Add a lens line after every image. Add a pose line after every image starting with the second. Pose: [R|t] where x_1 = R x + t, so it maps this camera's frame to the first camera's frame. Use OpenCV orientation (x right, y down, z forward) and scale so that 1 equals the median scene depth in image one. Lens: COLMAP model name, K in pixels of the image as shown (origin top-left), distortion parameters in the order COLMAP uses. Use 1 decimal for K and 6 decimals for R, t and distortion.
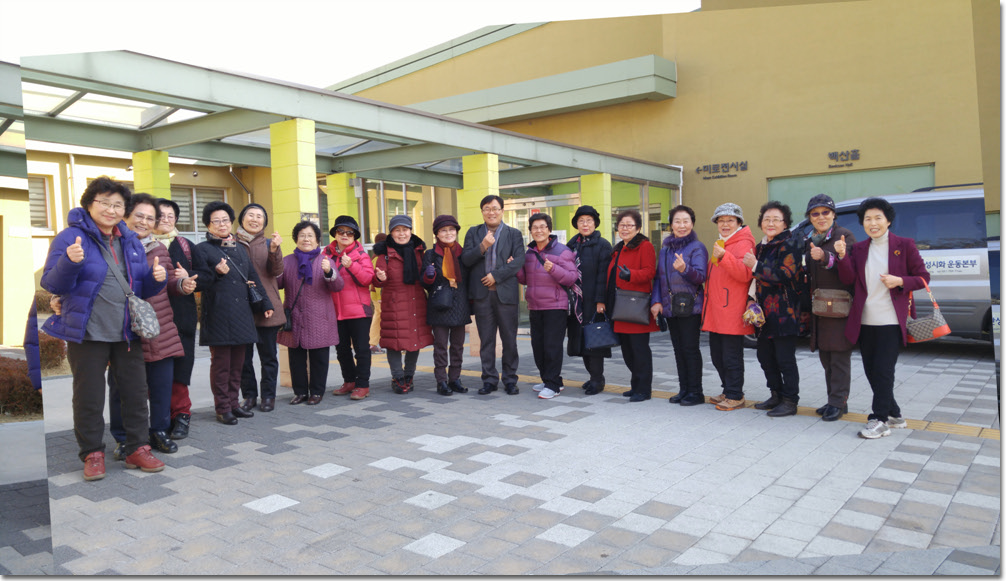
lens RADIAL K [[717.4, 0, 503.0], [0, 717.4, 290.5], [0, 0, 1]] dist [0.003683, -0.001172]
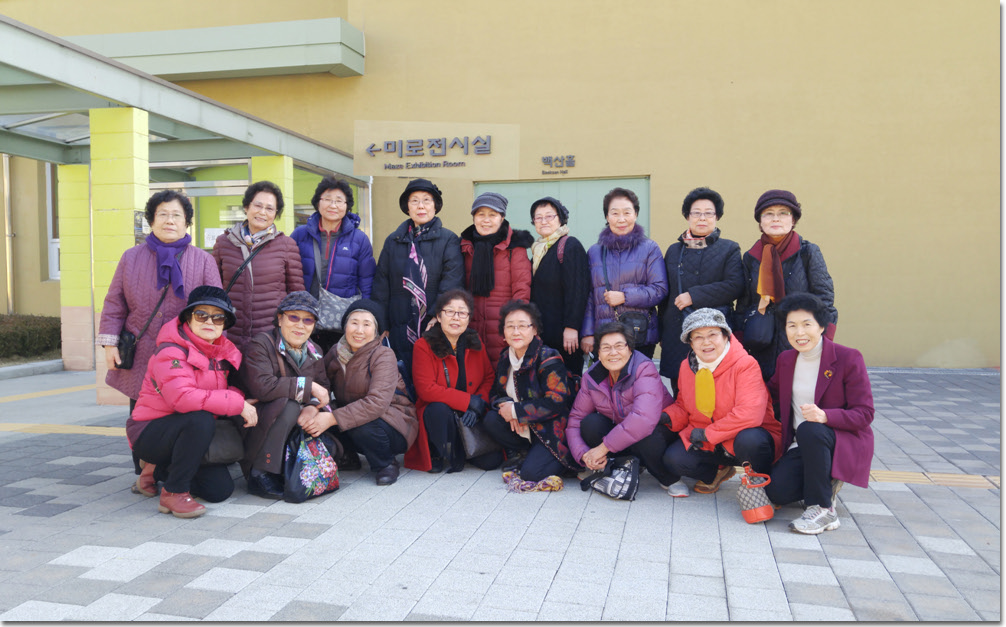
lens RADIAL K [[825.1, 0, 541.2], [0, 825.1, 299.9], [0, 0, 1]] dist [-0.008577, 0.004445]
pose [[0.878003, 0.014085, 0.478447, -0.110691], [-0.010175, 0.999890, -0.010765, -0.001071], [-0.478546, 0.004584, 0.878050, 0.229904]]
